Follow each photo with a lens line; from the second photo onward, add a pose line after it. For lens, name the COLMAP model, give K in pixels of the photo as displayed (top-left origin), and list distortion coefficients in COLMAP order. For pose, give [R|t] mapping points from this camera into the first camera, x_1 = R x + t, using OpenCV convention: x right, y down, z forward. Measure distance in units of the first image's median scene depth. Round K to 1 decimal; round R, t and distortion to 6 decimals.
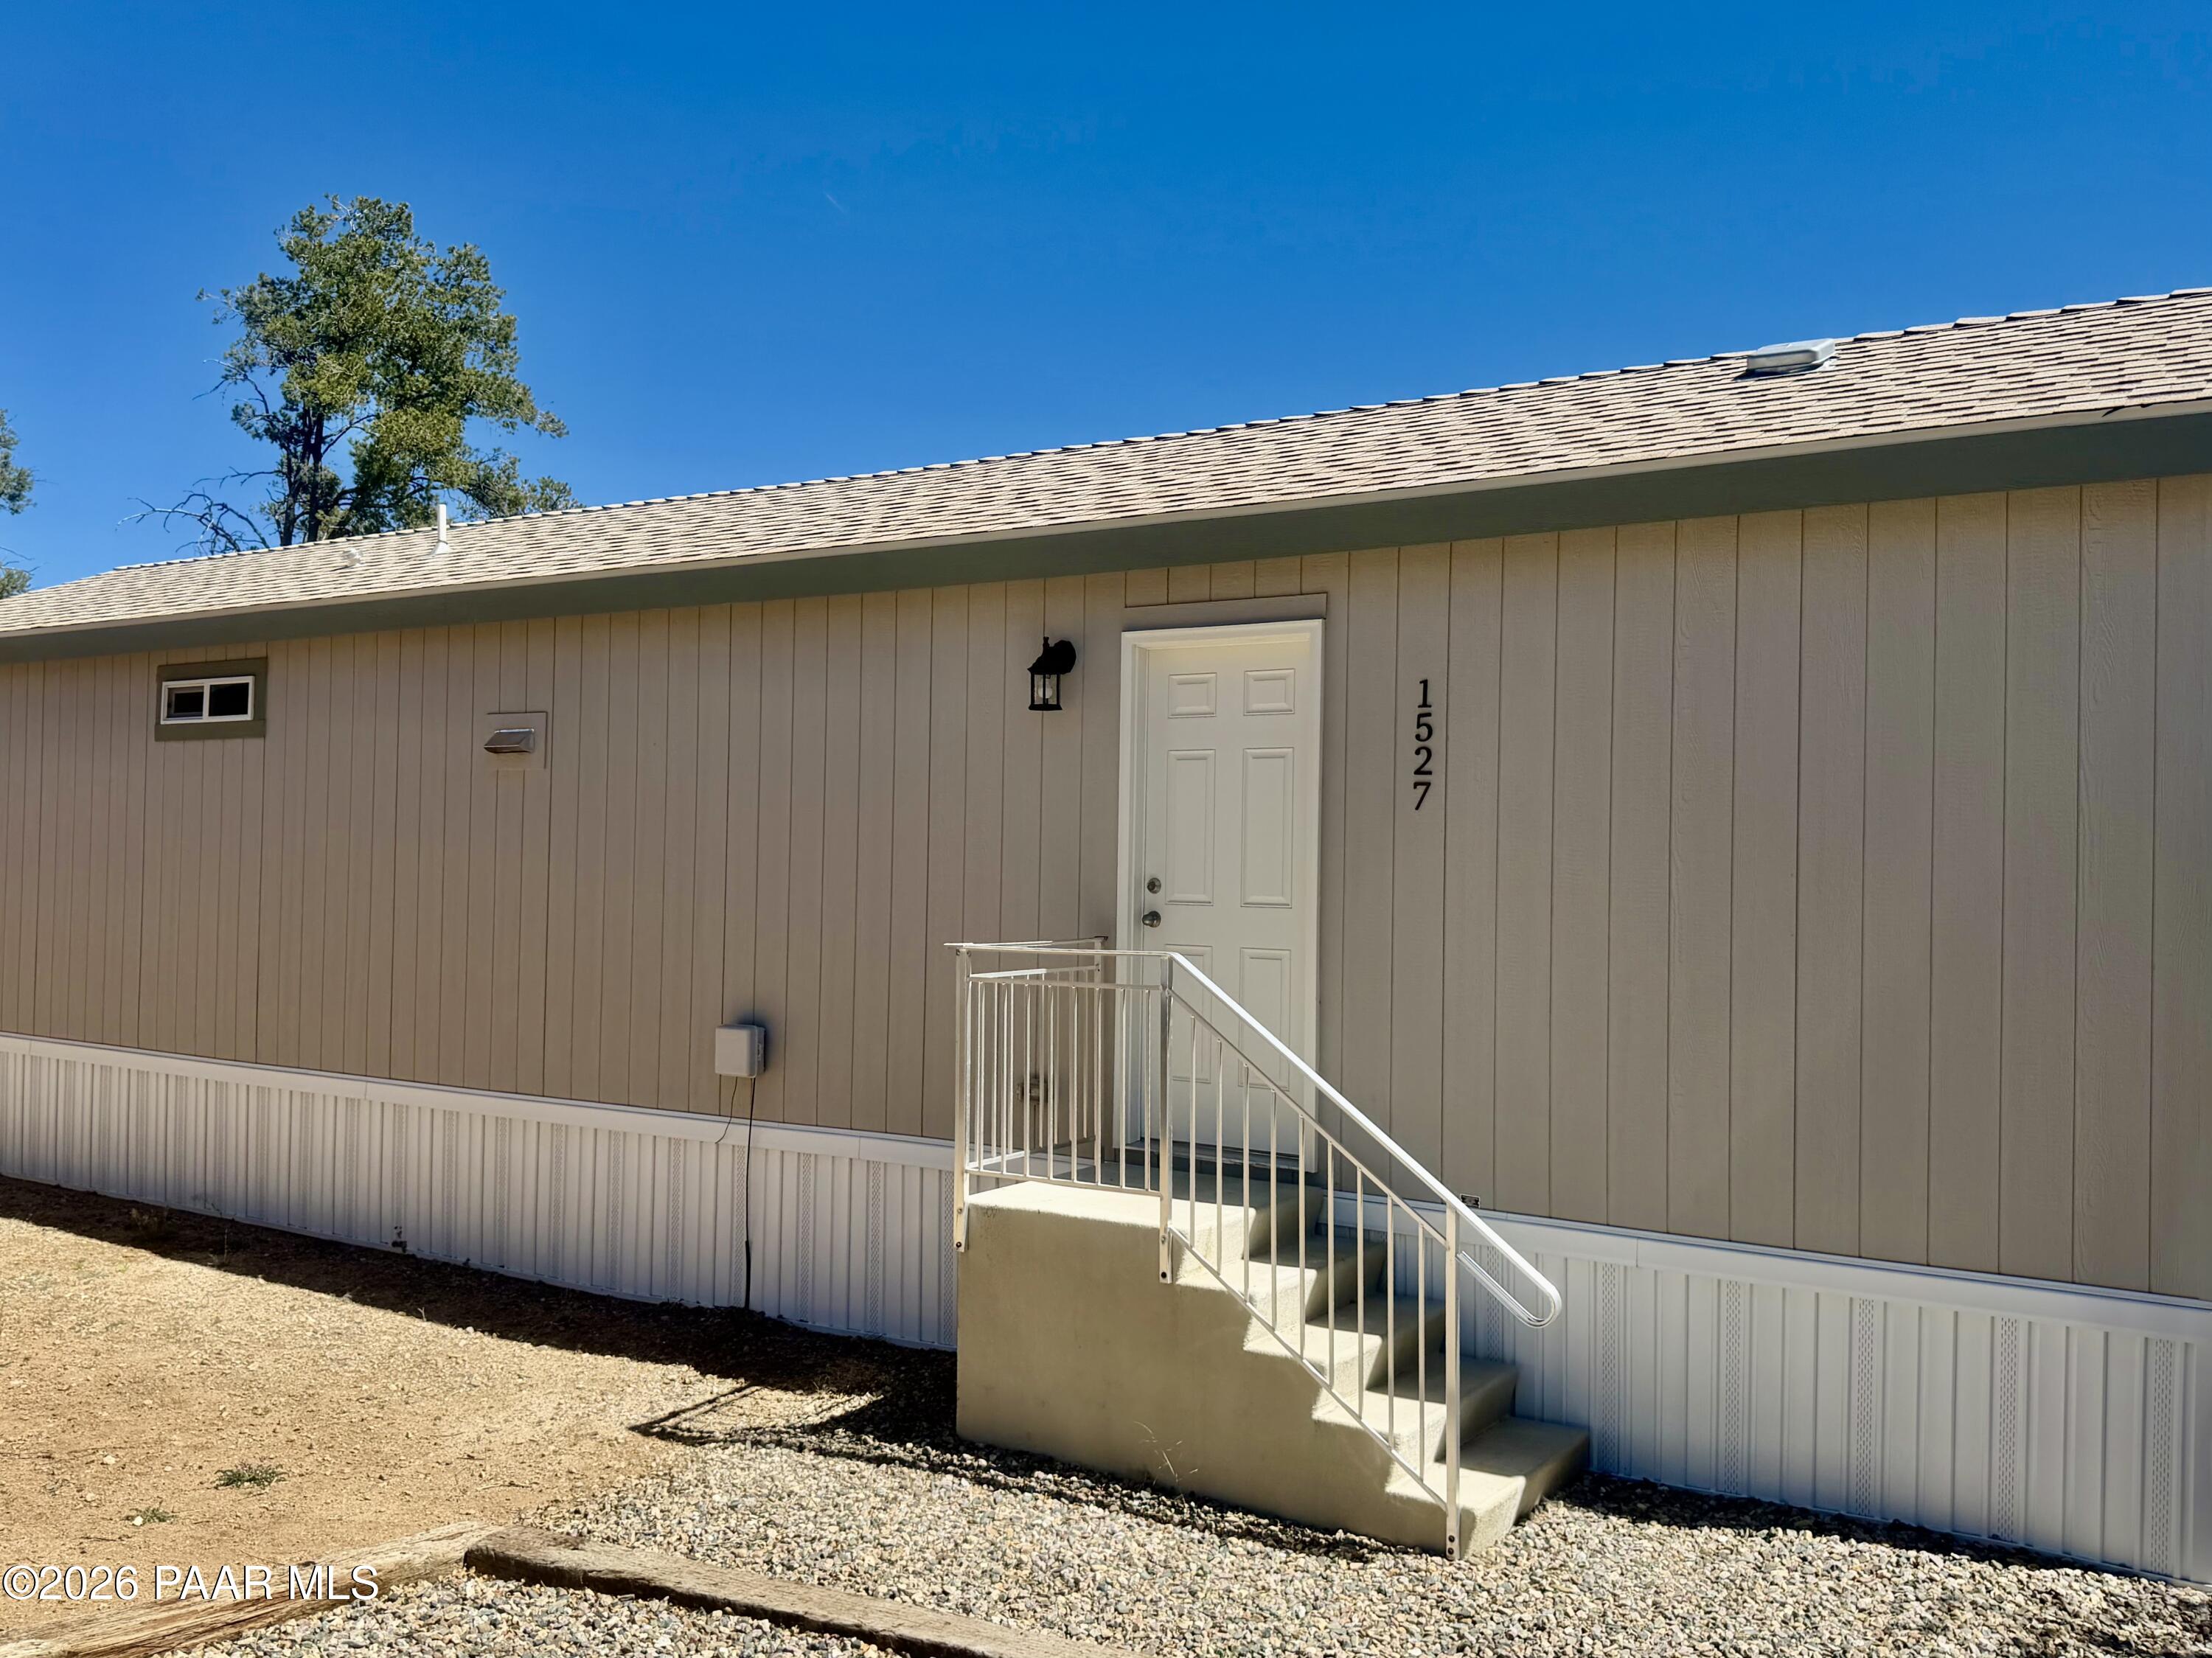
lens RADIAL K [[1564.9, 0, 1106.0], [0, 1564.9, 829.0], [0, 0, 1]] dist [0.141288, -0.204714]
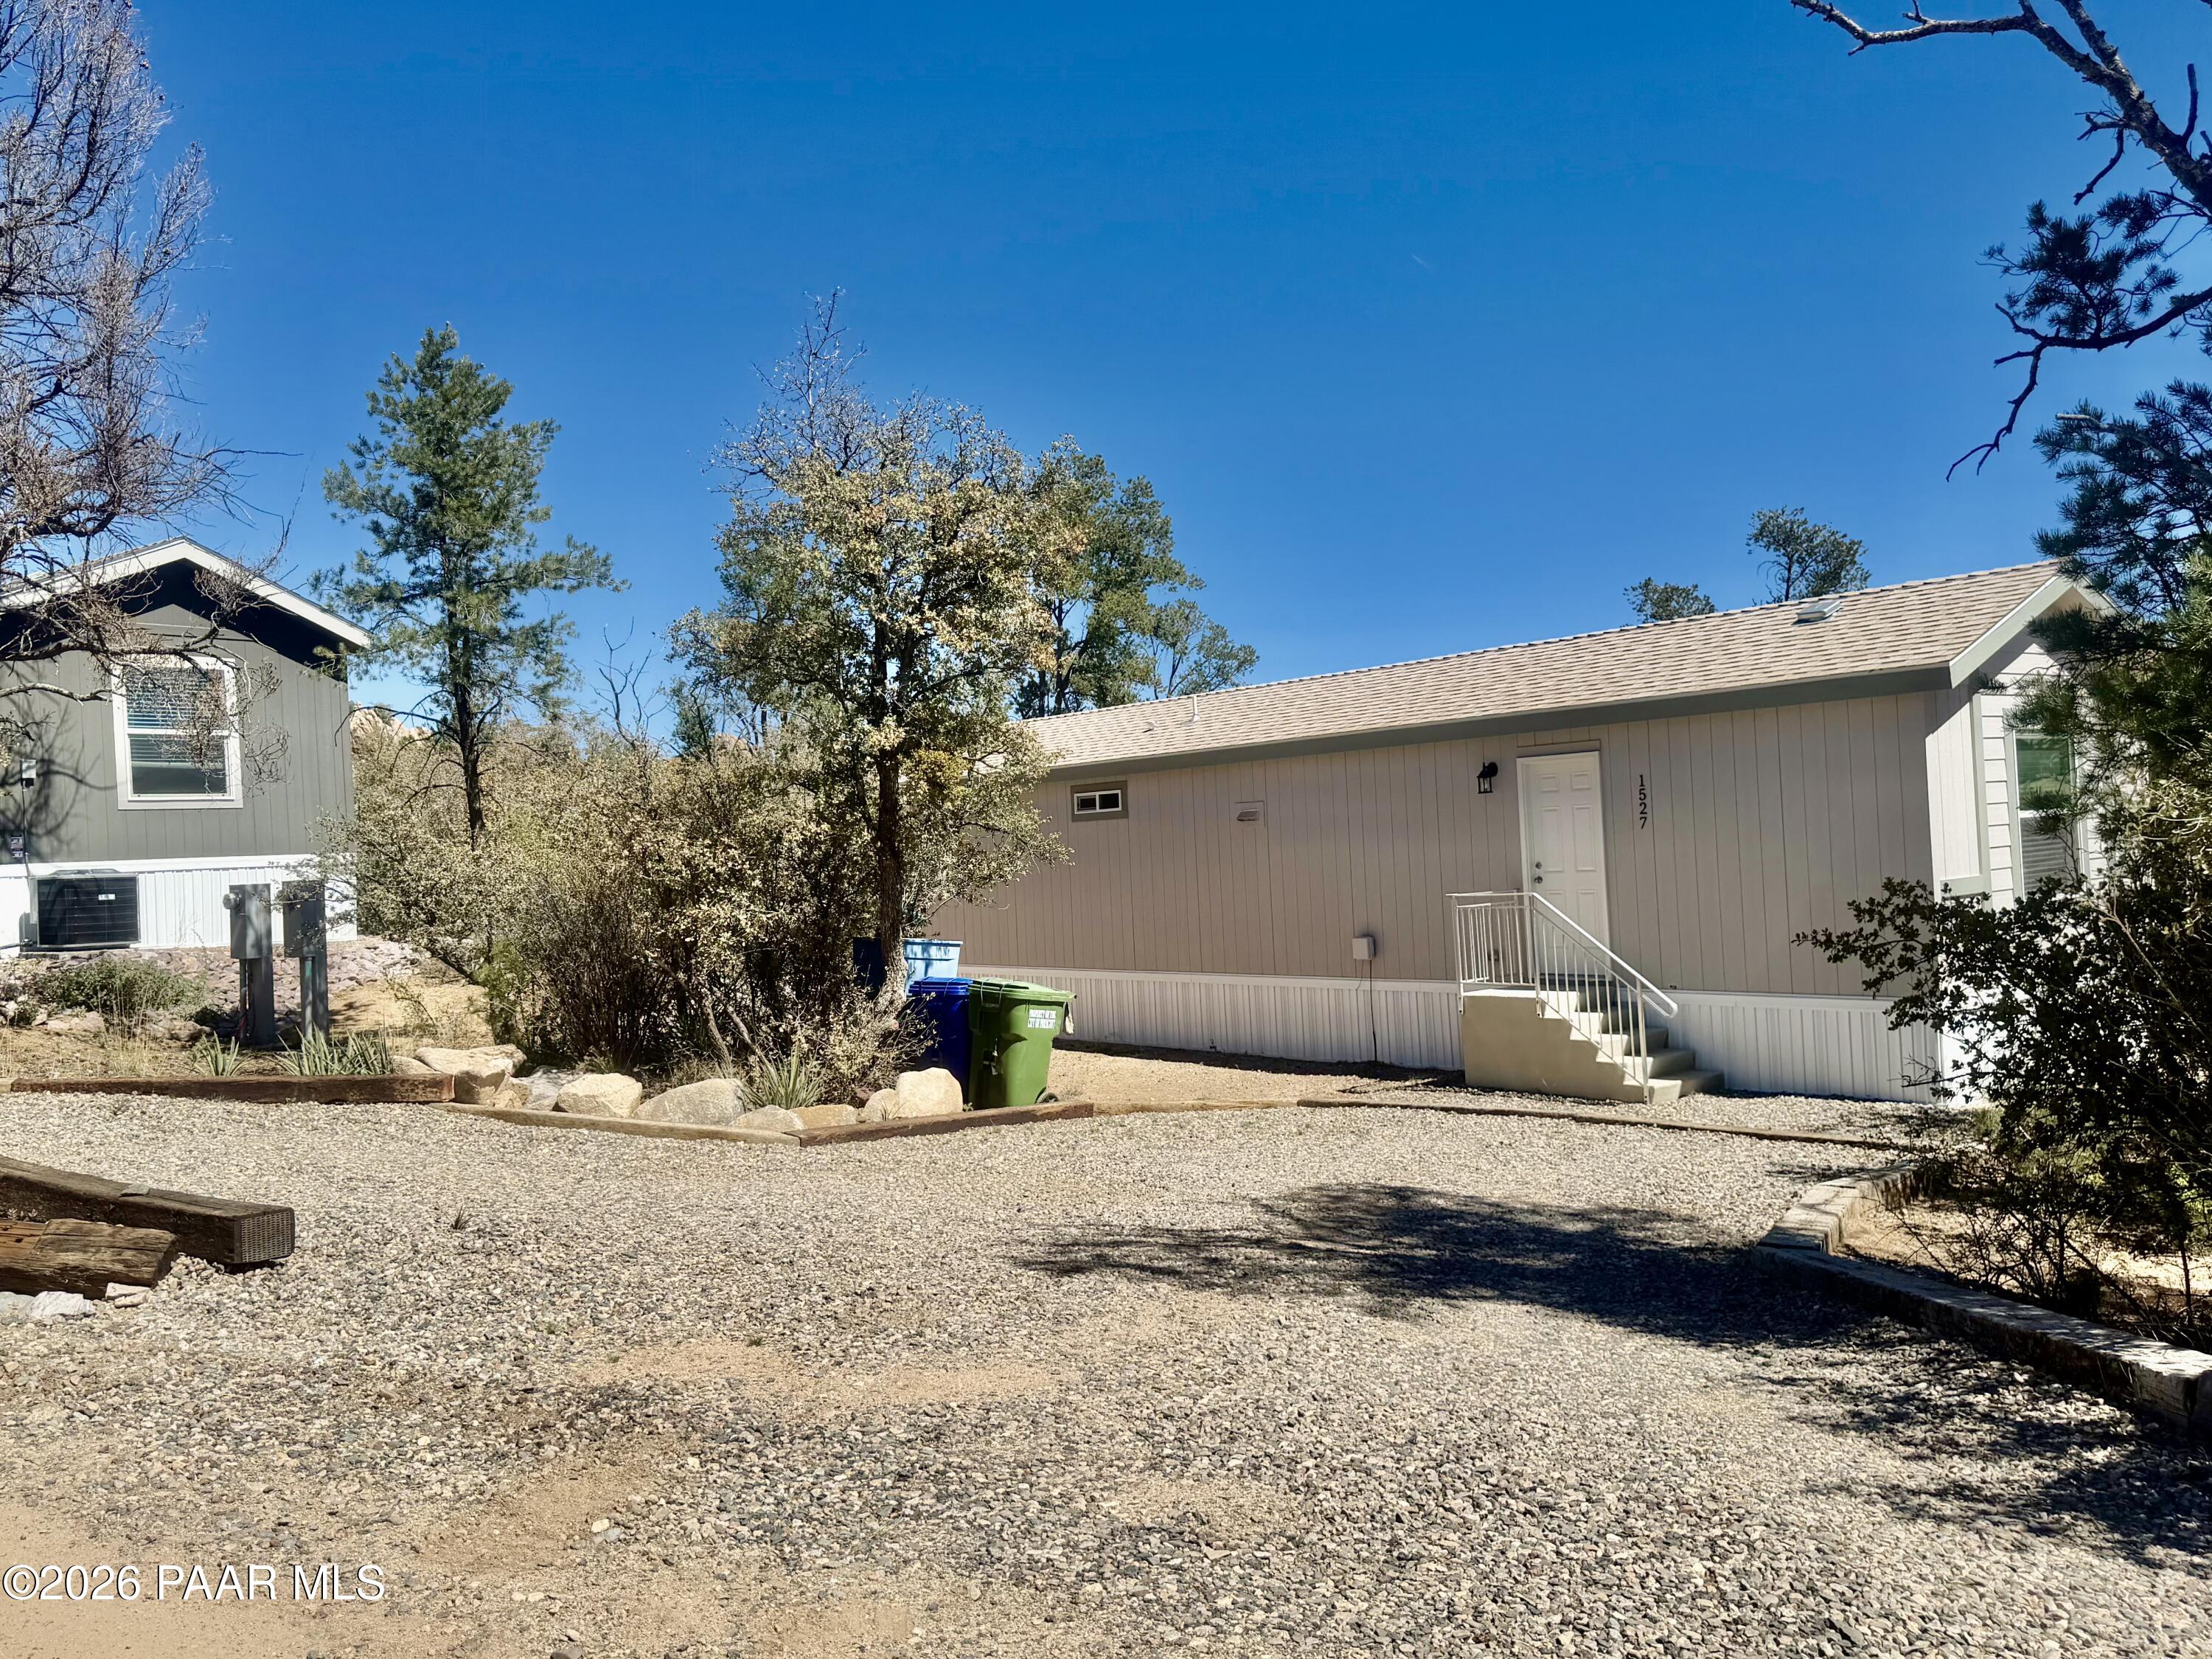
lens RADIAL K [[1565.0, 0, 1106.0], [0, 1565.0, 829.5], [0, 0, 1]] dist [0.141288, -0.204714]
pose [[0.936164, -0.064887, -0.345525, 0.225492], [0.066726, 0.997750, -0.006583, -0.041612], [0.345175, -0.016892, 0.938386, -1.316223]]
